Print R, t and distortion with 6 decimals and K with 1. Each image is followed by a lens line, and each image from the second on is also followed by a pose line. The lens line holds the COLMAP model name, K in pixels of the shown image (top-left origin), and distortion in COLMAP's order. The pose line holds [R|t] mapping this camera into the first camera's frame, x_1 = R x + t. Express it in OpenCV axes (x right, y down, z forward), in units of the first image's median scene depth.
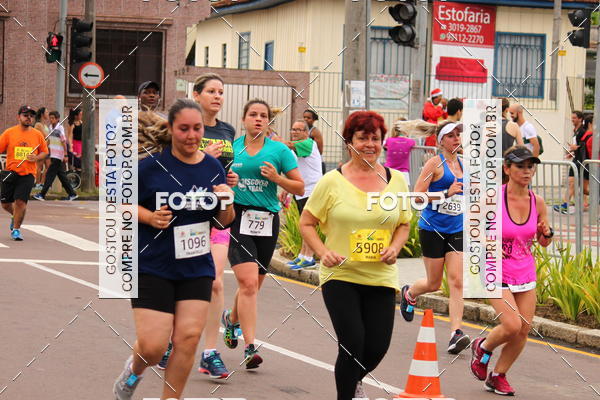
lens RADIAL K [[3420.6, 0, 300.0], [0, 3420.6, 200.0], [0, 0, 1]] dist [0.236707, 10.660311]
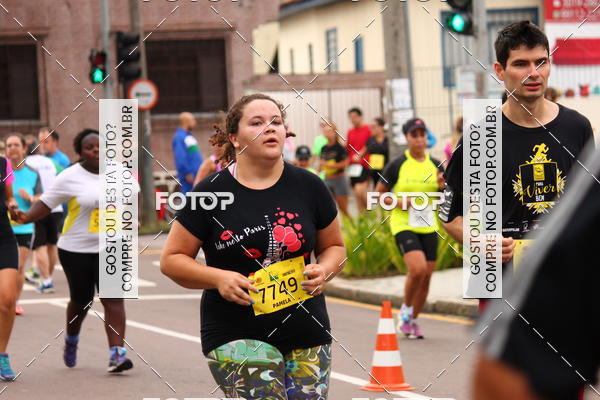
lens RADIAL K [[3072.0, 0, 300.0], [0, 3072.0, 200.0], [0, 0, 1]] dist [0.572532, 3.122464]
pose [[0.996062, -0.082671, 0.032017, -0.049354], [0.082669, 0.996576, 0.001374, -0.007361], [-0.032021, 0.001278, 0.999486, 0.214952]]
